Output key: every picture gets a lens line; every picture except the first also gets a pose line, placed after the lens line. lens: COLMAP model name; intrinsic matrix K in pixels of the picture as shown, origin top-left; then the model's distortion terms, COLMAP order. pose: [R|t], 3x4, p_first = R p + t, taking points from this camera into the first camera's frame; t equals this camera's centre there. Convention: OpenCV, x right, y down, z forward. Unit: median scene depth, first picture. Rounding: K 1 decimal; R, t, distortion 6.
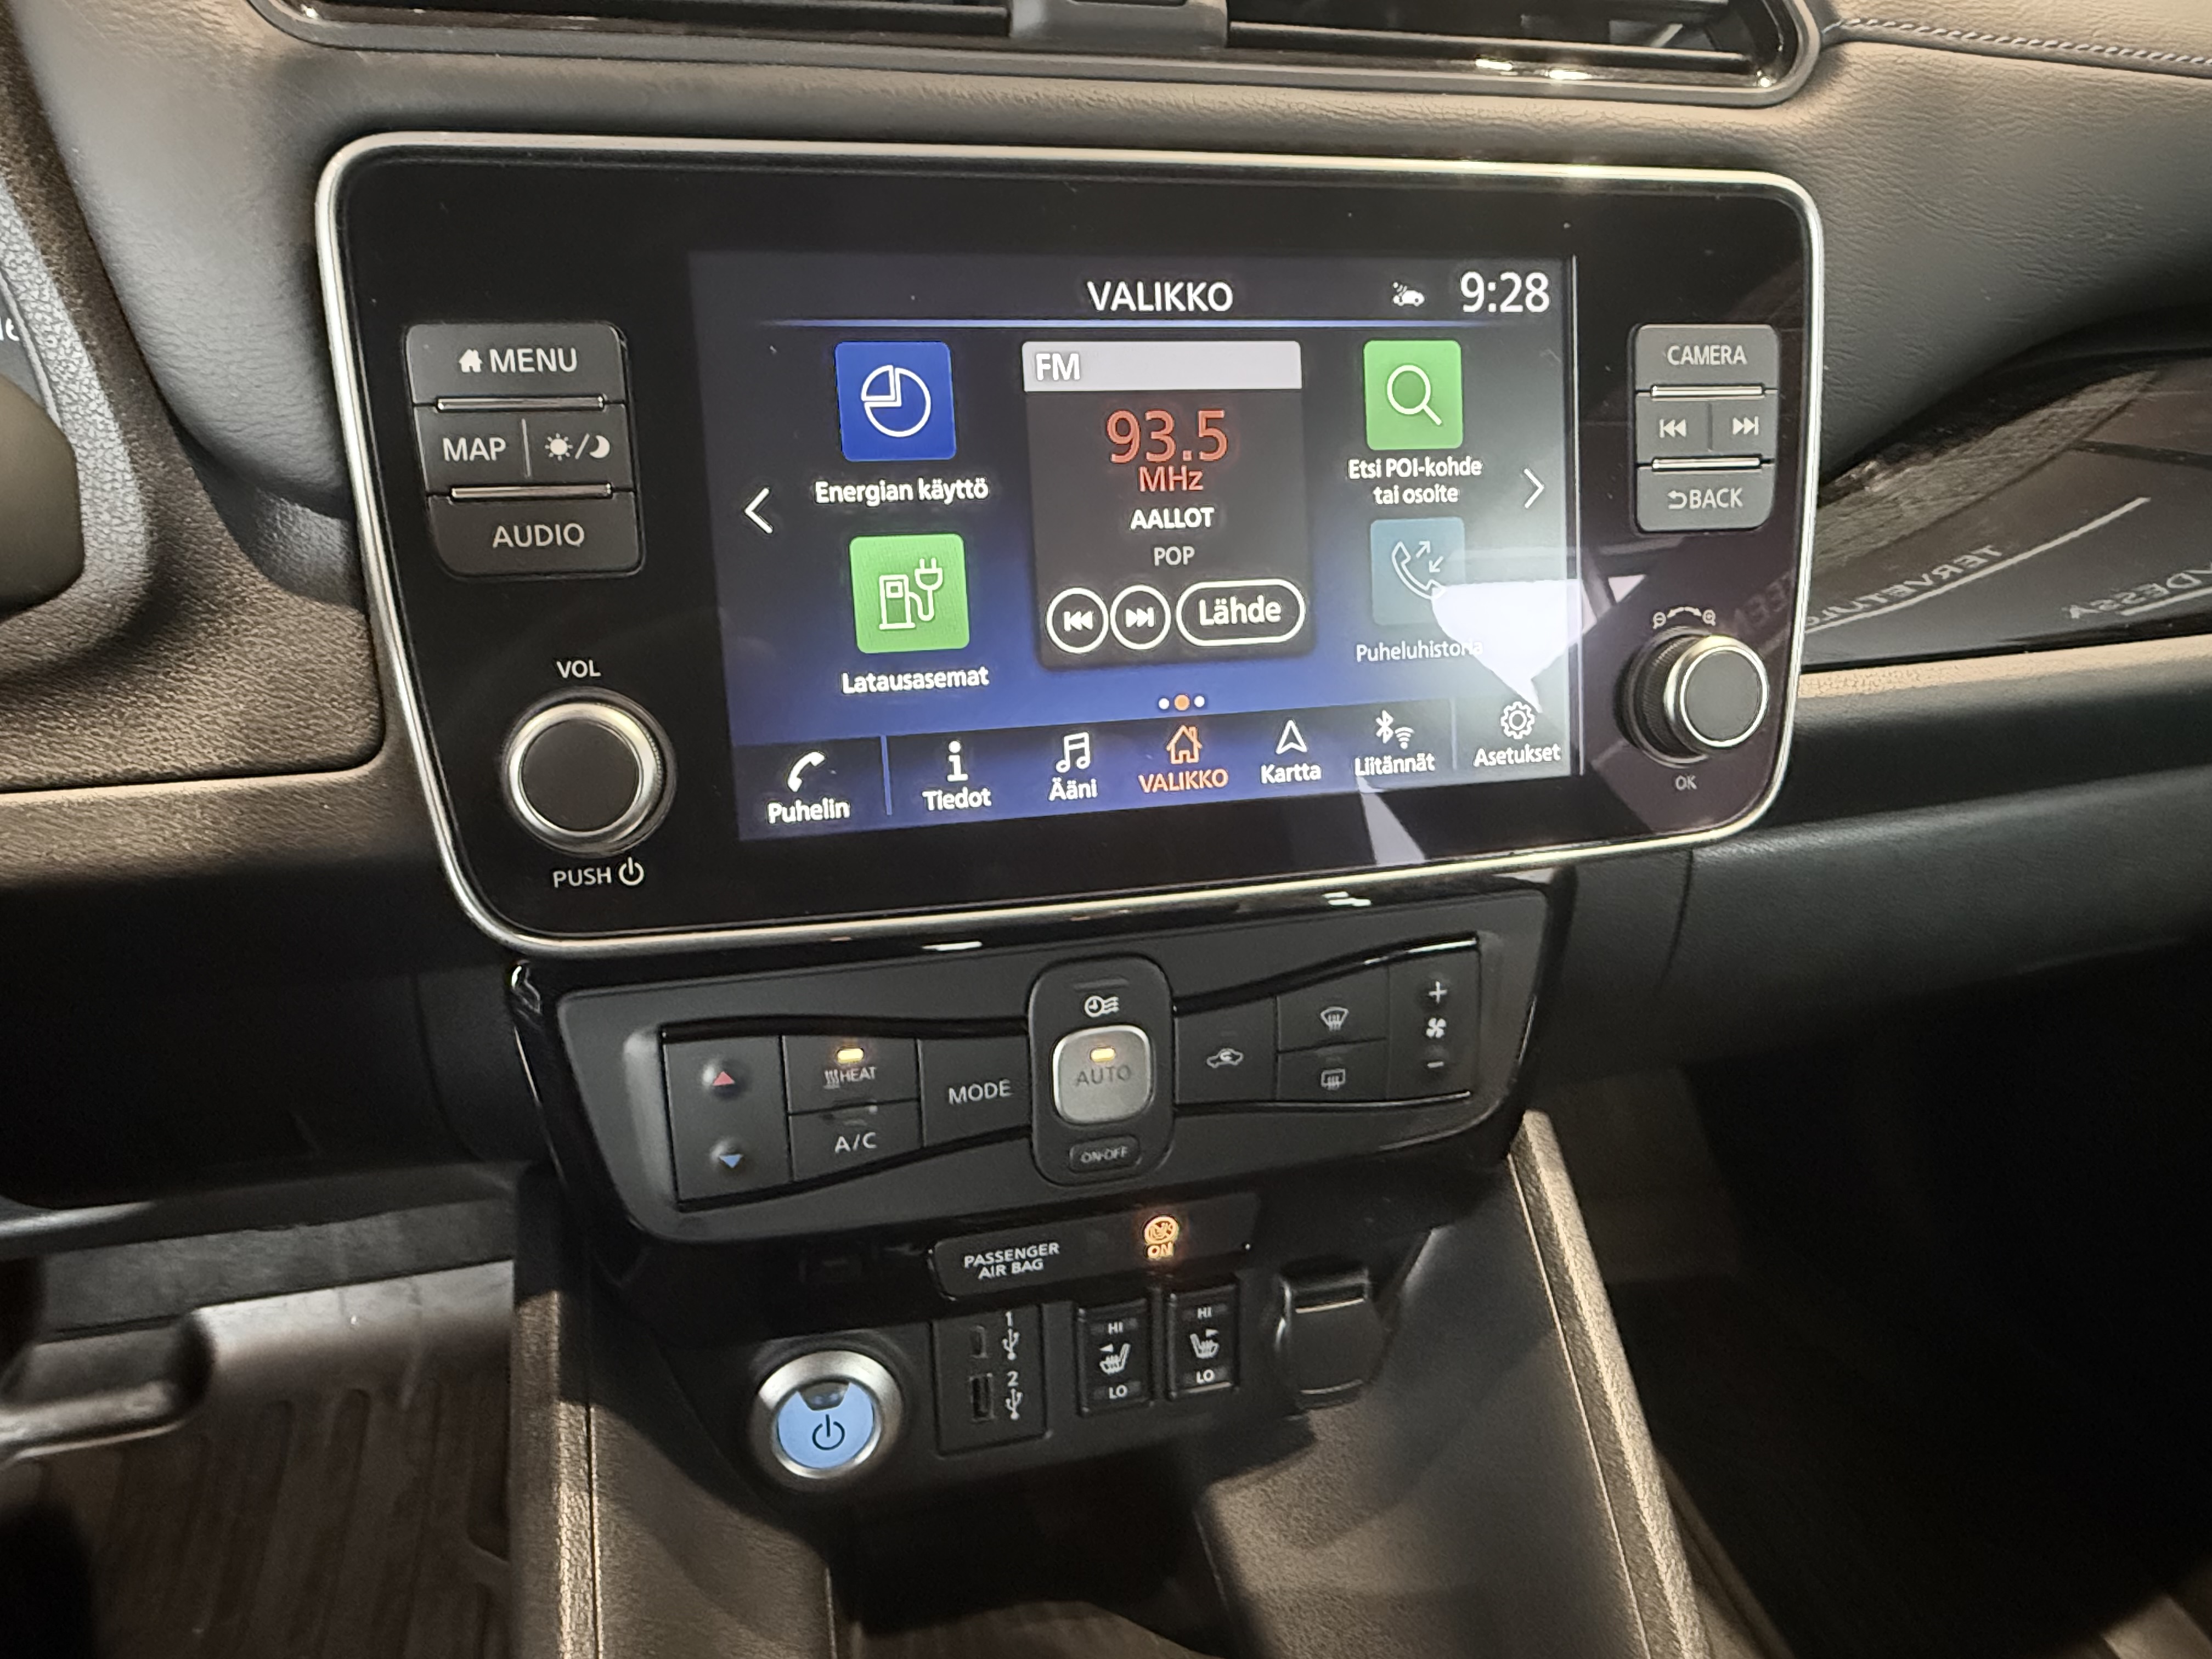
lens RADIAL K [[1255.2, 0, 1106.0], [0, 1255.2, 829.5], [0, 0, 1]] dist [-0.000756, -0.000590]
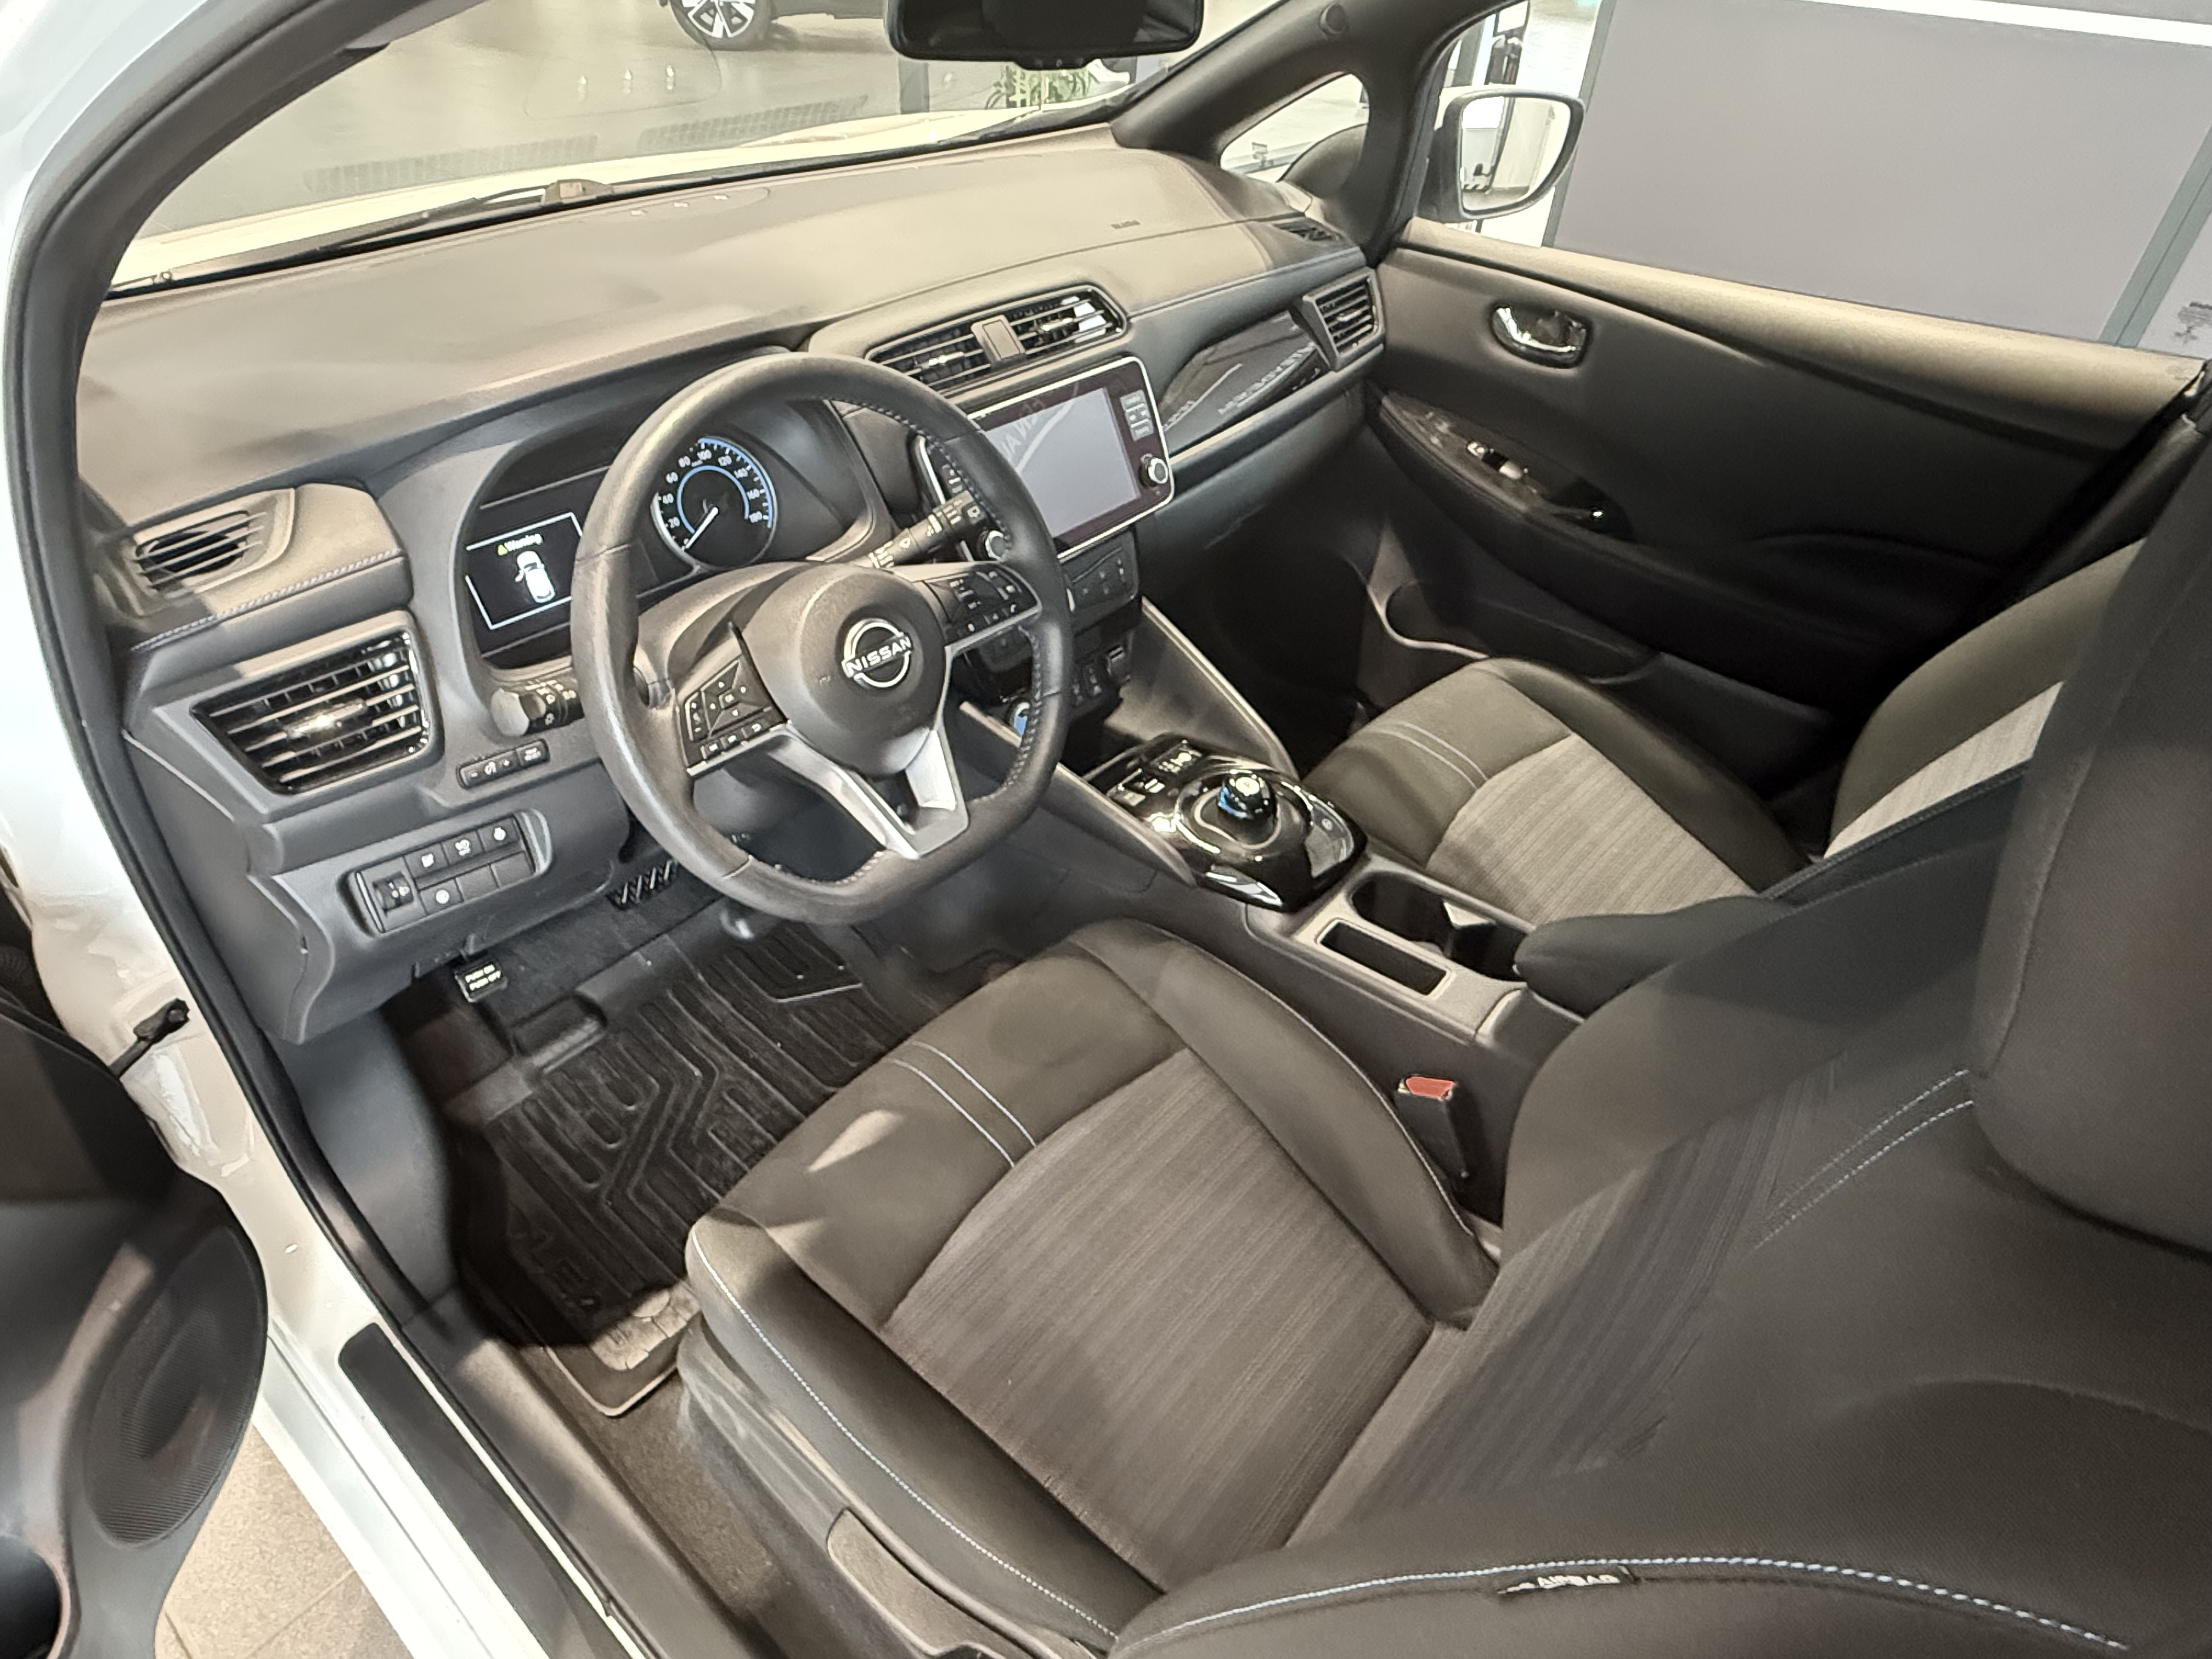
lens RADIAL K [[1255.2, 0, 1106.0], [0, 1255.2, 829.5], [0, 0, 1]] dist [-0.000756, -0.000590]
pose [[0.792248, -0.386953, 0.471816, -1.836022], [0.316546, 0.921662, 0.224360, 0.004944], [-0.521672, -0.028398, 0.852673, -2.230571]]
